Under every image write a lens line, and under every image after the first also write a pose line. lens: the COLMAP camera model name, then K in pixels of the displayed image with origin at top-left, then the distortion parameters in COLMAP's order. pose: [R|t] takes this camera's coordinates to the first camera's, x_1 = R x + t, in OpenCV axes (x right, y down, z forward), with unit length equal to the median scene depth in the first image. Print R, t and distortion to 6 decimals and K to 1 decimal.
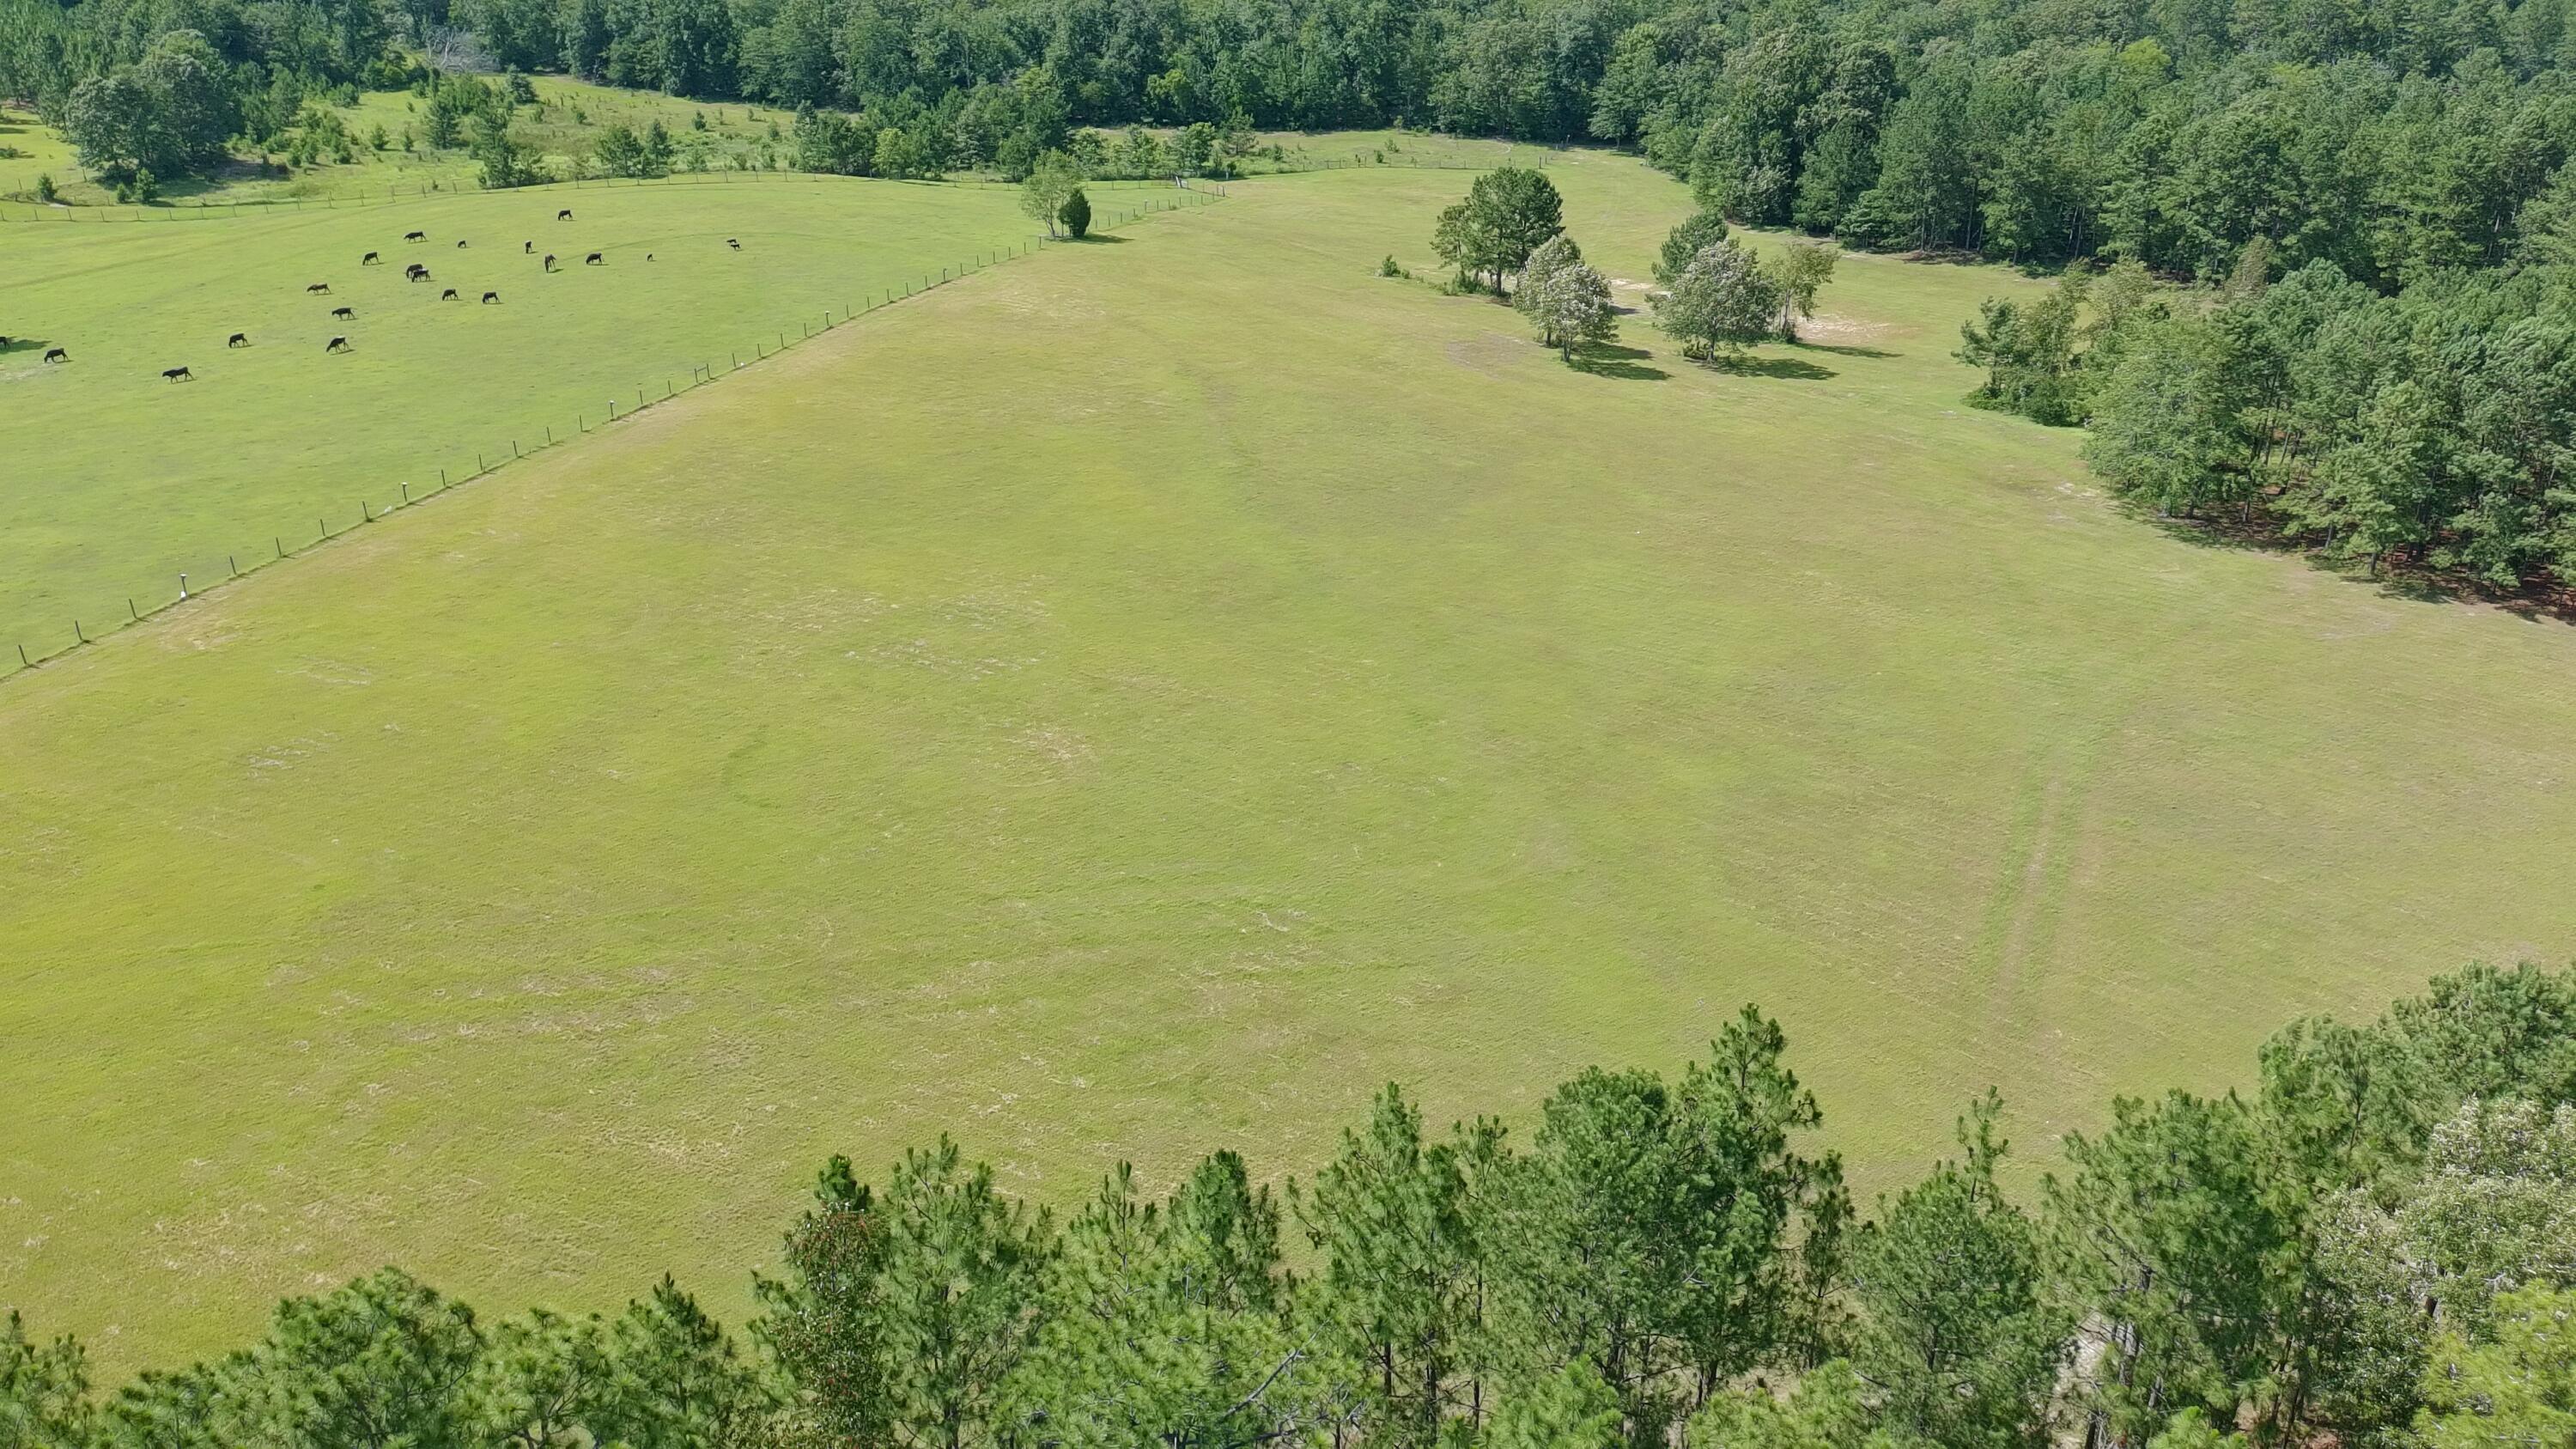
lens RADIAL K [[1996.4, 0, 1301.0], [0, 1996.4, 699.9], [0, 0, 1]] dist [0.070481, -0.084768]
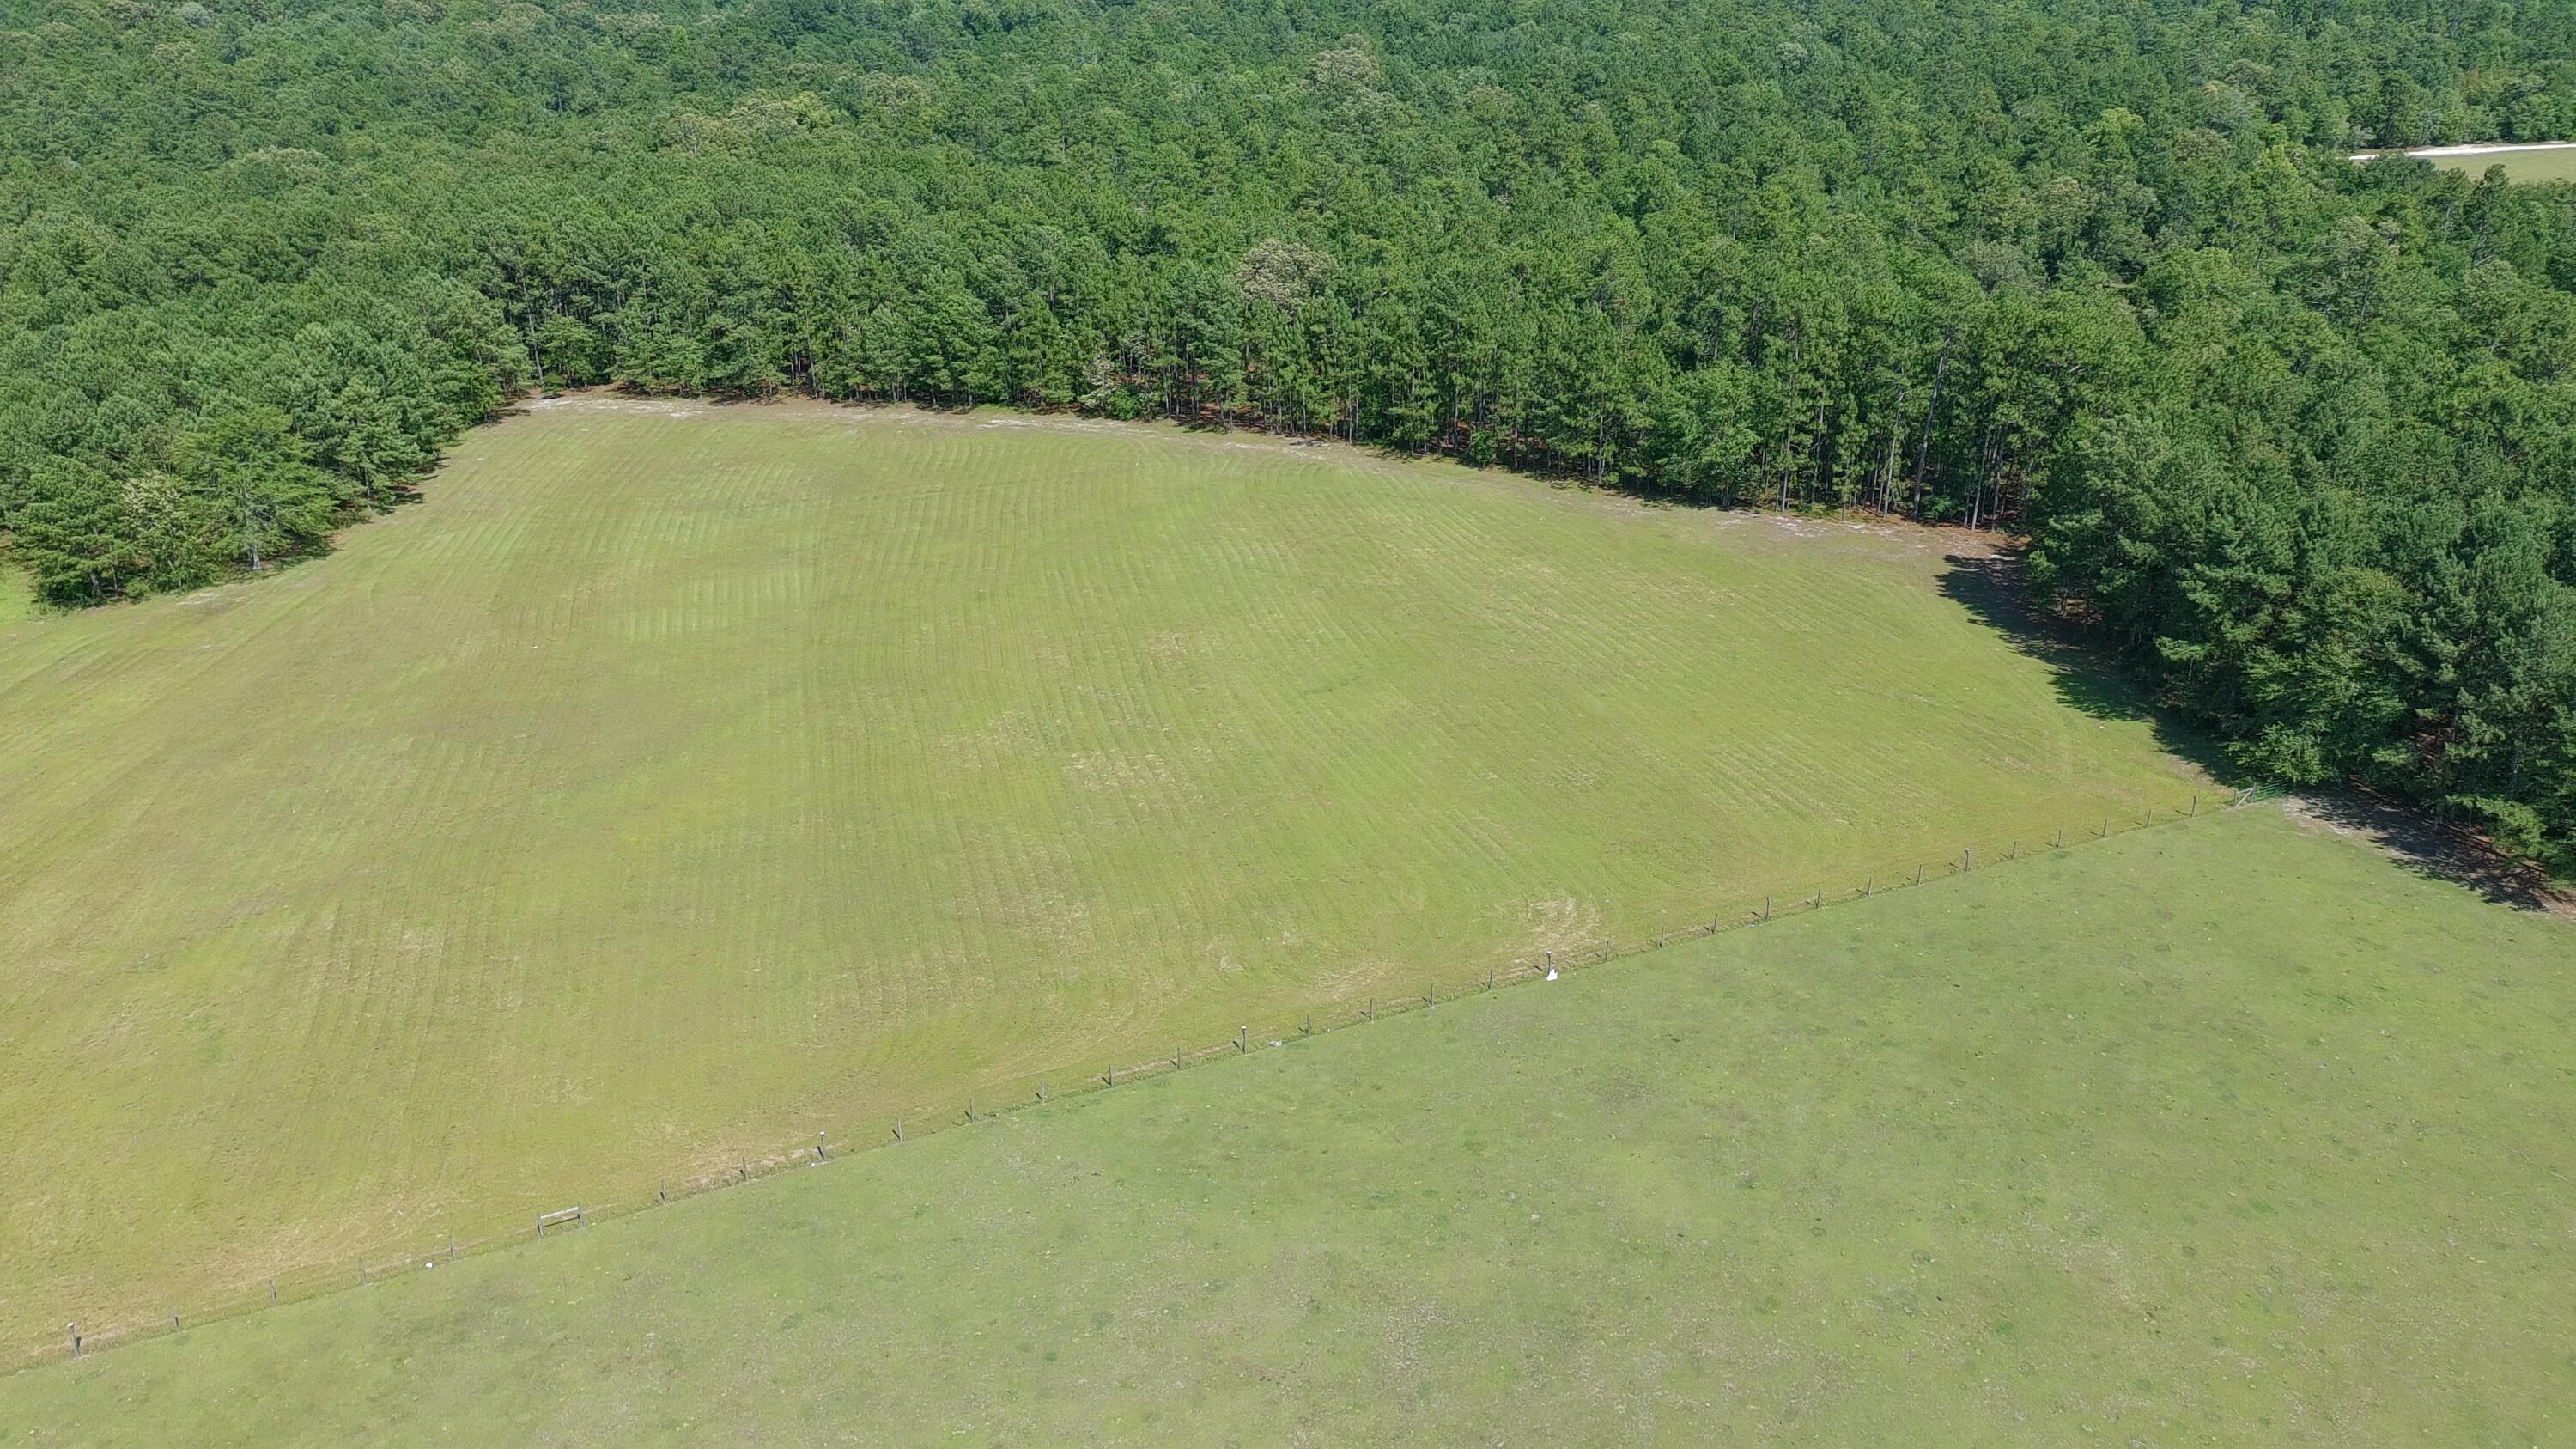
lens RADIAL K [[1996.4, 0, 1300.9], [0, 1996.4, 717.4], [0, 0, 1]] dist [0.070481, -0.084768]
pose [[-0.695643, -0.293058, 0.655895, -0.550332], [0.300895, 0.710204, 0.636453, -0.398289], [-0.652337, 0.640100, -0.405868, 0.726211]]
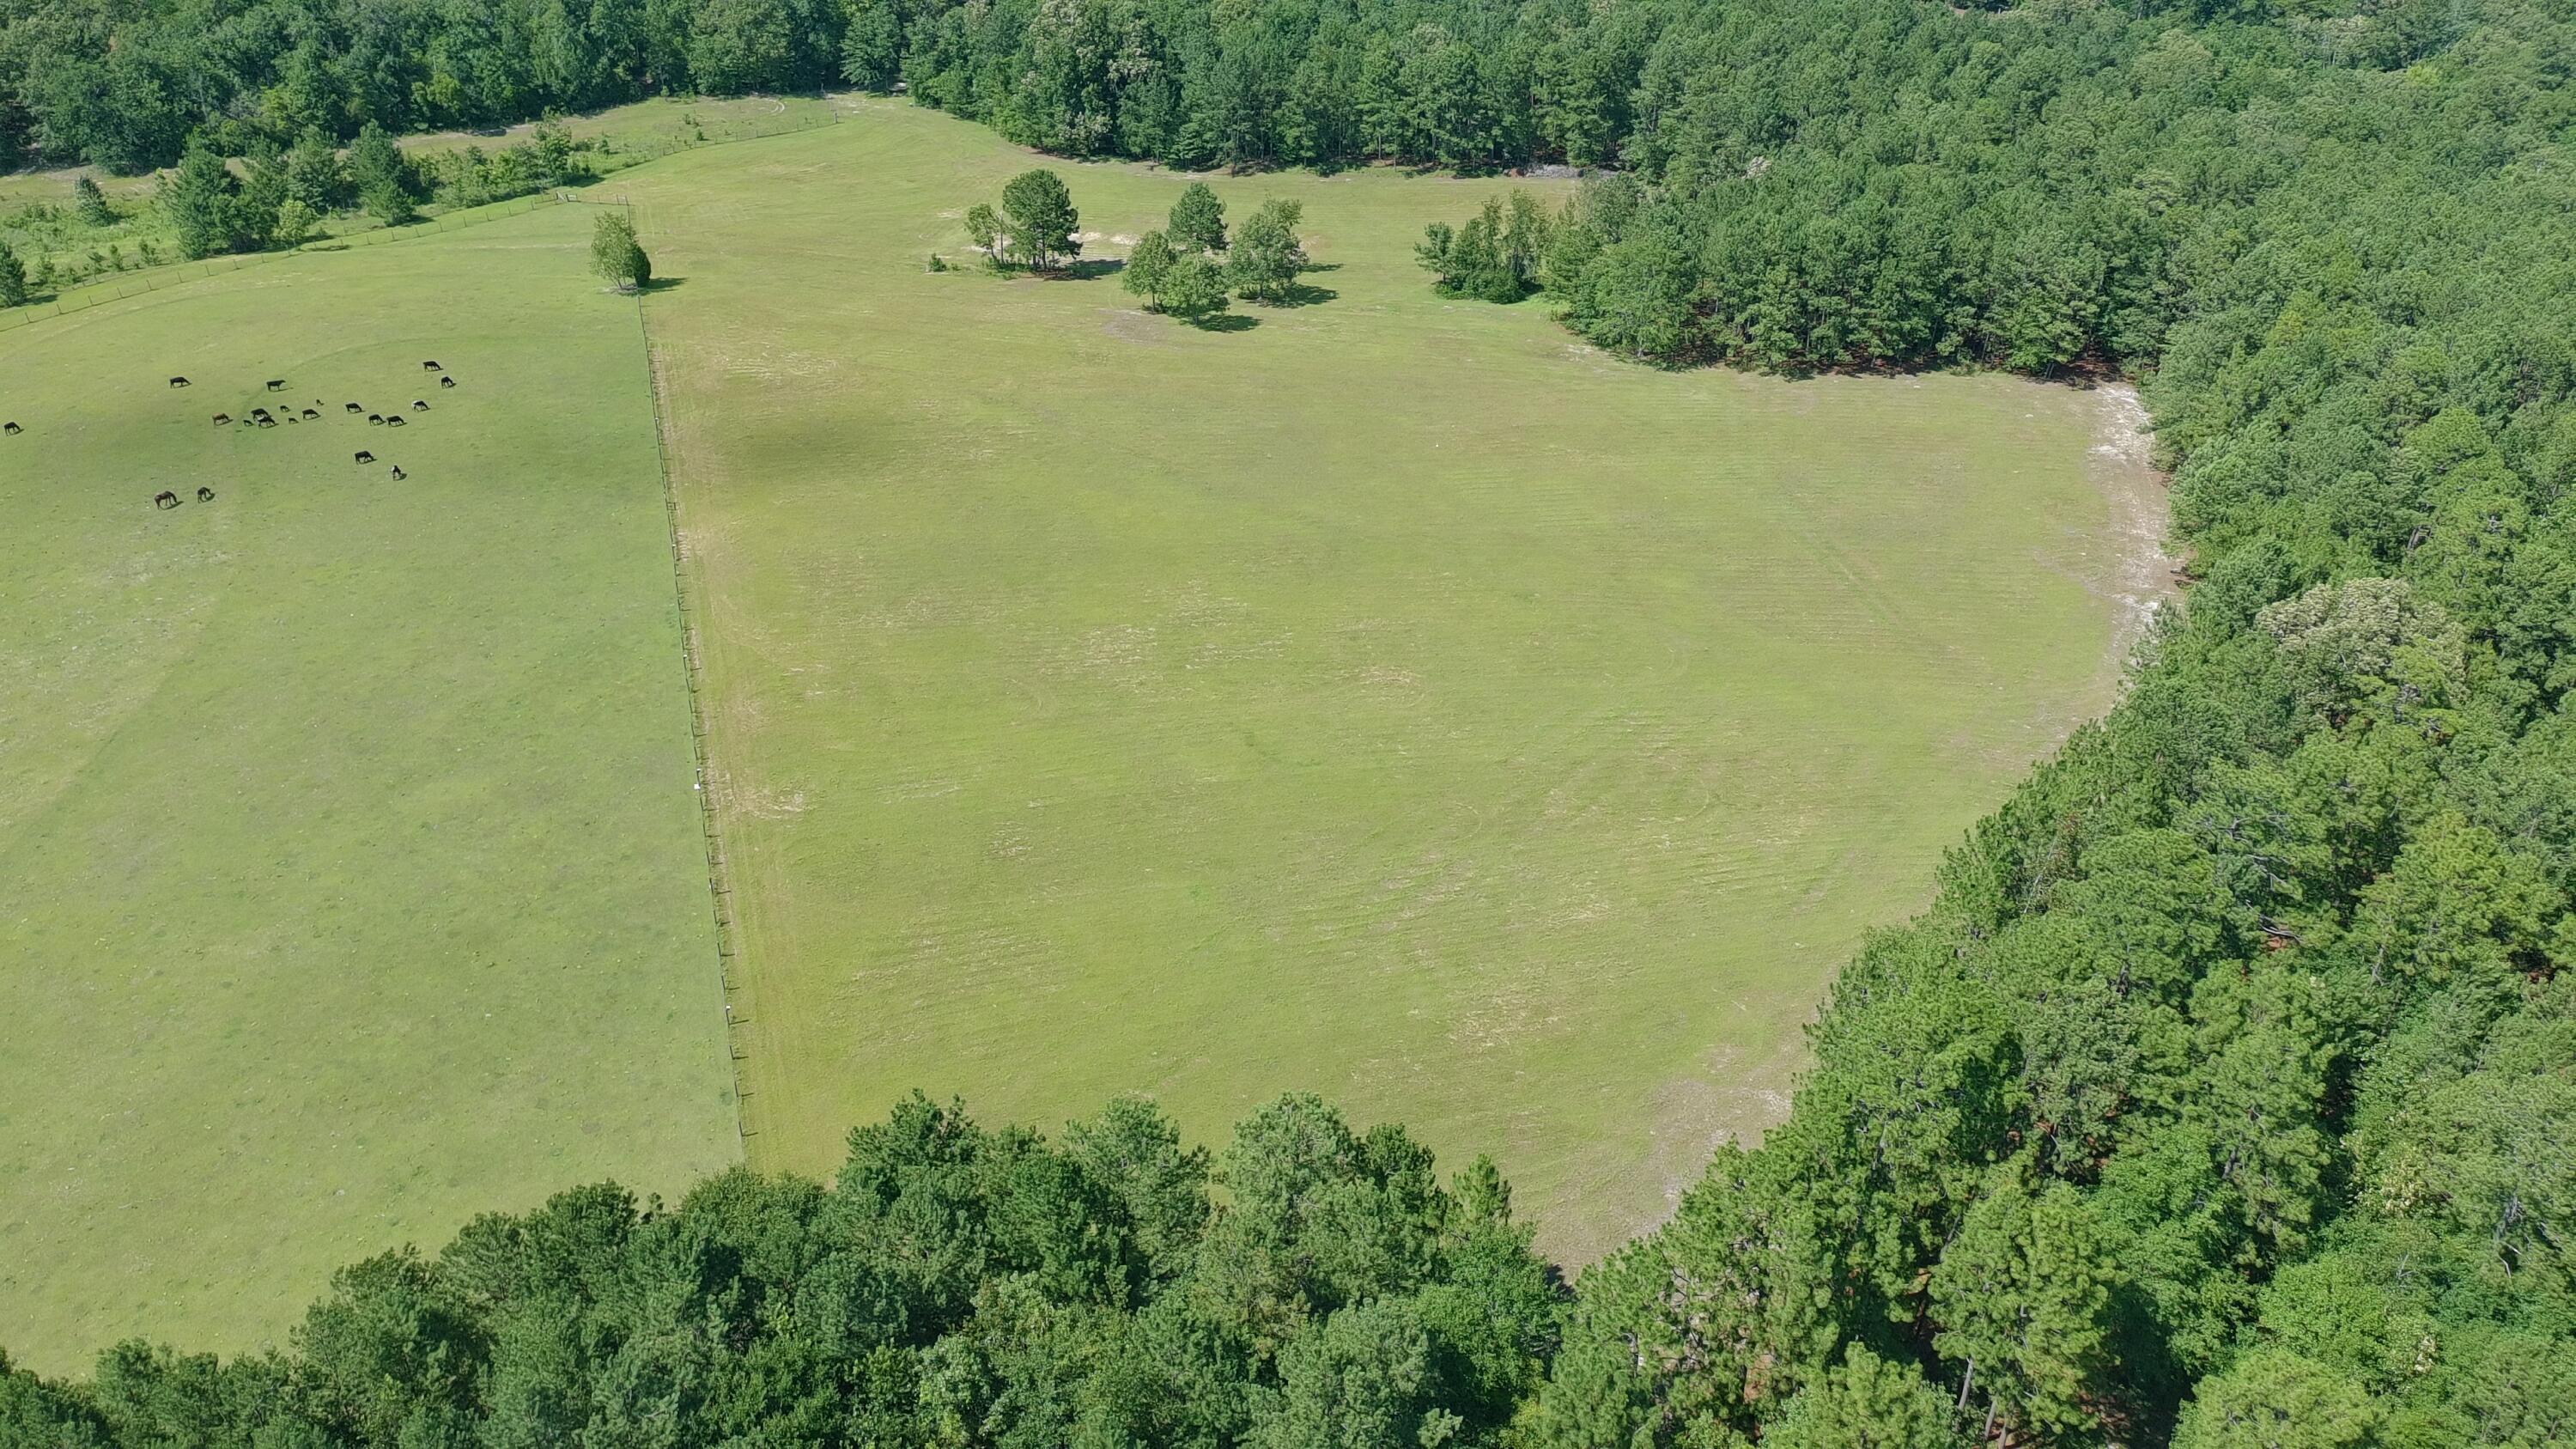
lens RADIAL K [[1995.0, 0, 1306.2], [0, 1995.0, 696.3], [0, 0, 1]] dist [0.067510, -0.079808]
pose [[0.790421, -0.315585, 0.525015, -0.476384], [0.250739, 0.948671, 0.192751, -0.135004], [-0.558896, -0.020713, 0.828979, -0.144739]]
